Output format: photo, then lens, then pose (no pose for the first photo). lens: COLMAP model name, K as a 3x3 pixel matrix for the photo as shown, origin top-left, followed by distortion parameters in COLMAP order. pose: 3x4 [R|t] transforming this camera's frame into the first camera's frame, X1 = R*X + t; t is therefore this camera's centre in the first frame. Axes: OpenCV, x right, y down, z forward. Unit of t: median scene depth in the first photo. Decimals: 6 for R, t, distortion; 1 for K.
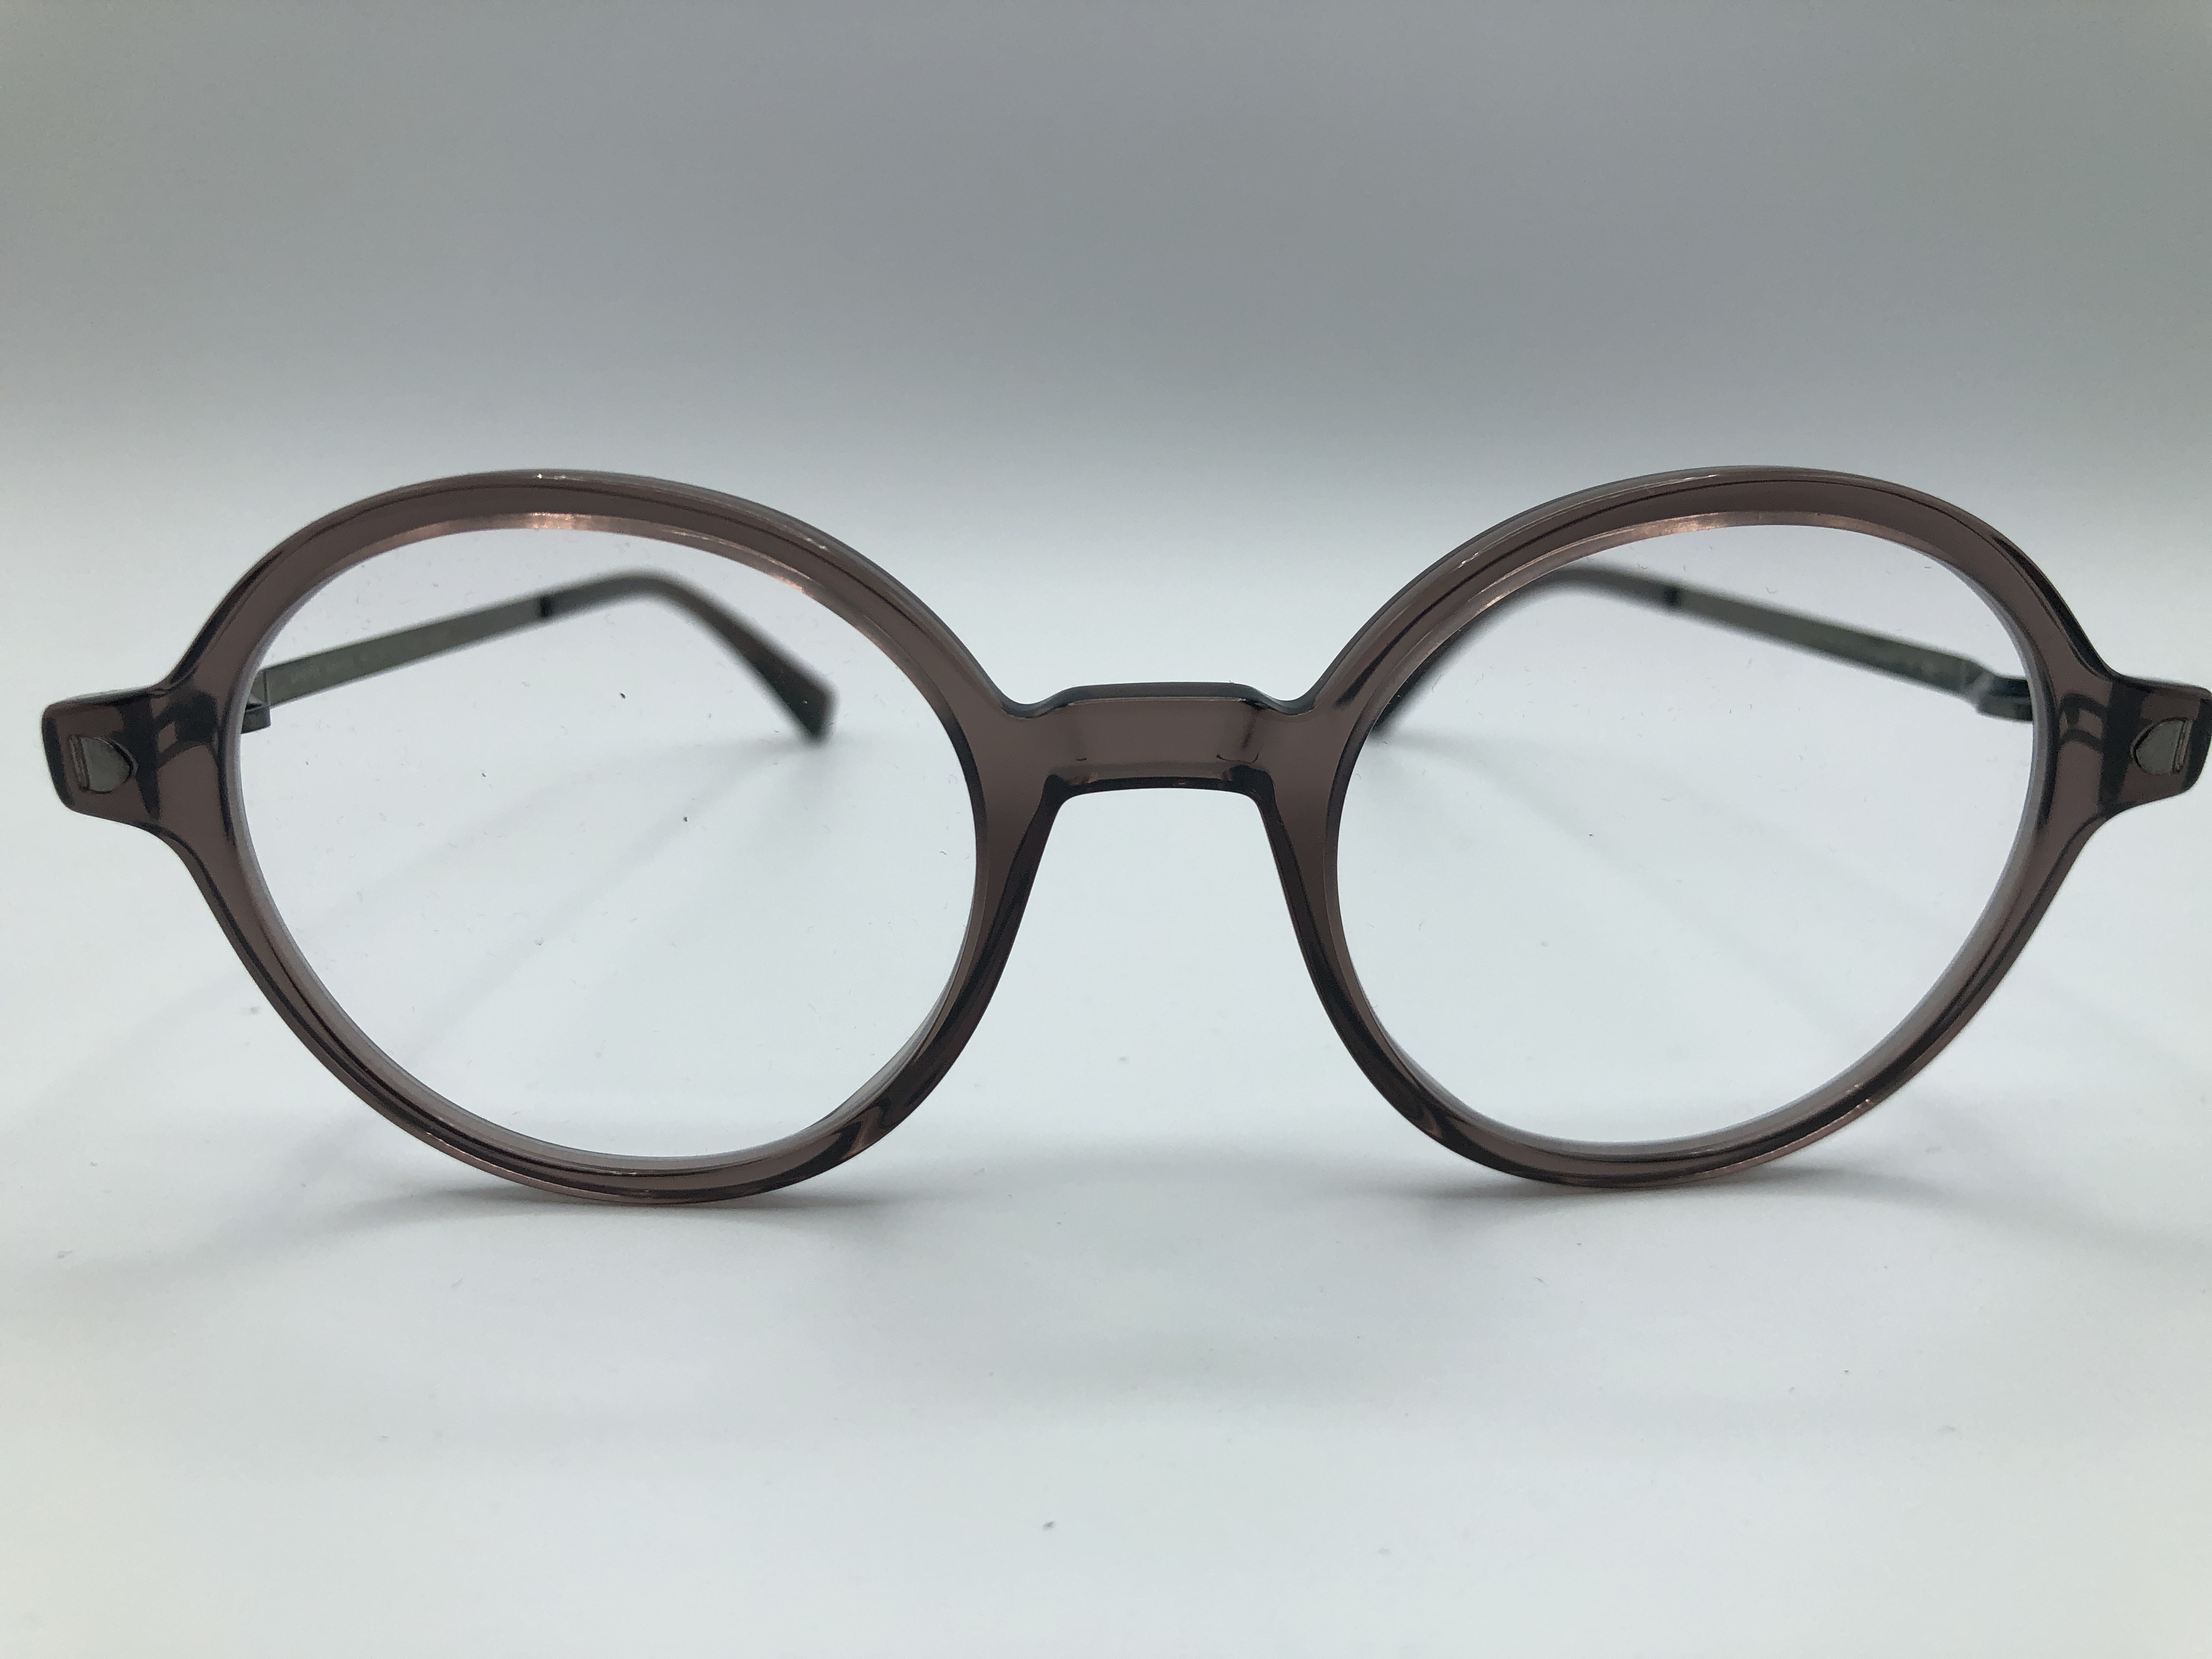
lens RADIAL K [[1804.7, 0, 1105.3], [0, 1804.7, 831.0], [0, 0, 1]] dist [-0.016938, -0.006446]
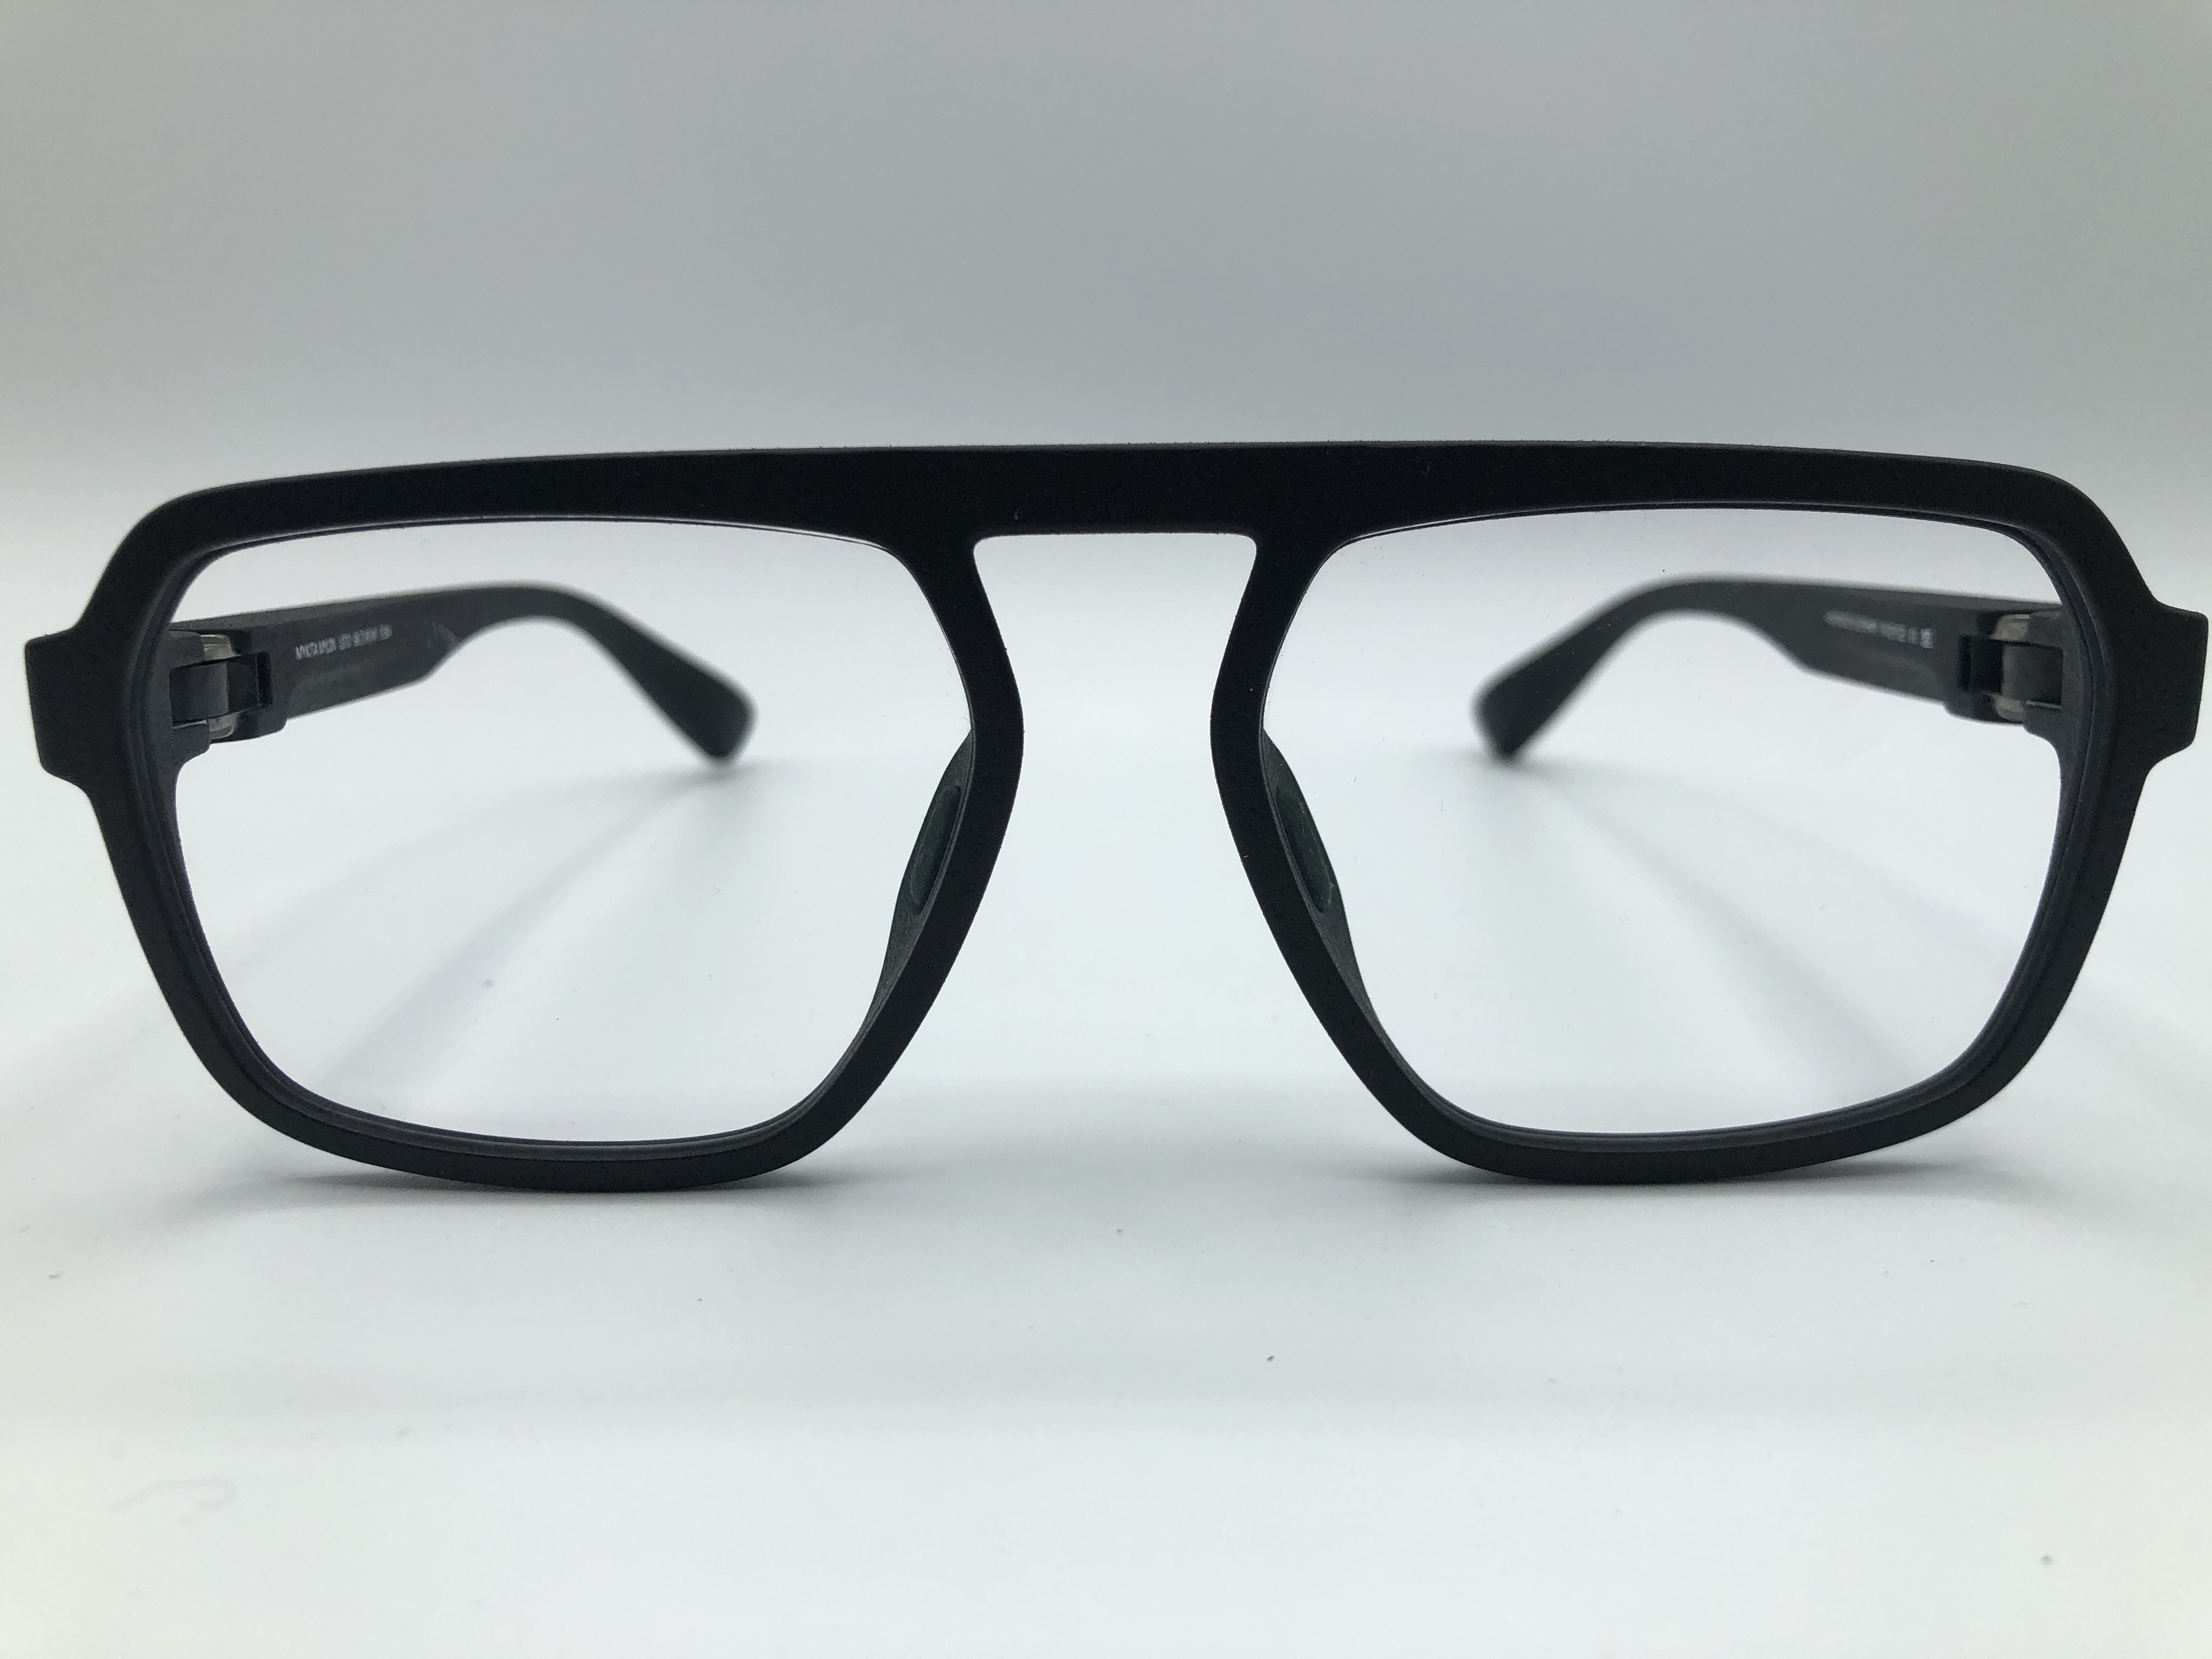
lens RADIAL K [[1804.7, 0, 1098.6], [0, 1804.7, 836.1], [0, 0, 1]] dist [-0.016938, -0.006446]
pose [[0.991308, -0.023798, -0.129388, 0.206317], [0.025177, 0.999642, 0.009034, 0.000518], [0.129126, -0.012213, 0.991553, 0.006522]]
